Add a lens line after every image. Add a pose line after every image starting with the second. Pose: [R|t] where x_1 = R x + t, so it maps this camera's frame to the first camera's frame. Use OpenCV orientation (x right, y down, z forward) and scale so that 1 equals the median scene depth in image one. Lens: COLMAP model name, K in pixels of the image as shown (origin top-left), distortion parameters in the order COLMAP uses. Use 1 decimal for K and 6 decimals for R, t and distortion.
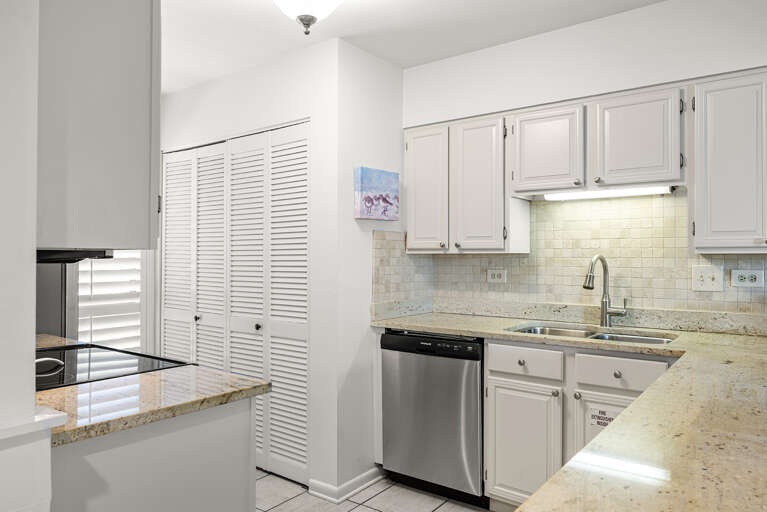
lens RADIAL K [[530.7, 0, 381.0], [0, 530.7, 254.0], [0, 0, 1]] dist [-0.009227, -0.001003]
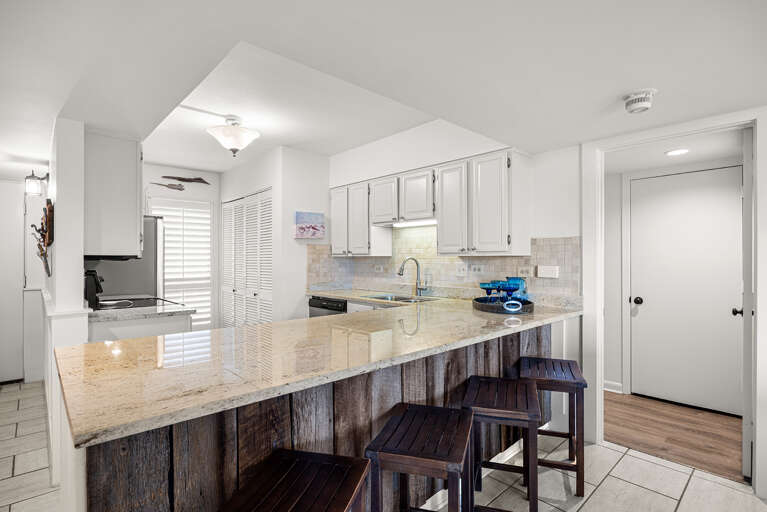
lens RADIAL K [[384.8, 0, 380.0], [0, 384.8, 258.3], [0, 0, 1]] dist [-0.008158, -0.000935]
pose [[0.983418, -0.001847, -0.181344, 0.490633], [0.002888, 0.999981, 0.005474, -0.001090], [0.181330, -0.005907, 0.983405, -0.304774]]
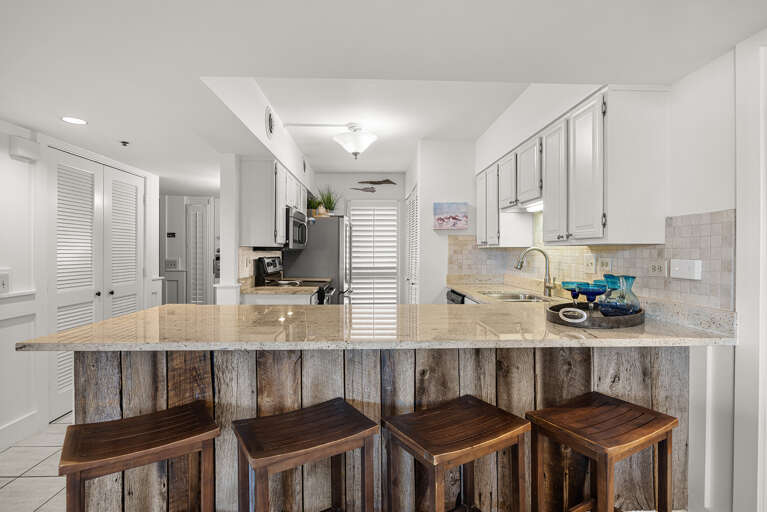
lens RADIAL K [[384.8, 0, 378.8], [0, 384.8, 252.3], [0, 0, 1]] dist [-0.008158, -0.000935]
pose [[0.626993, 0.001602, -0.779023, 0.881912], [0.002681, 0.999988, 0.004215, 0.008600], [0.779020, -0.004731, 0.626981, -0.032586]]
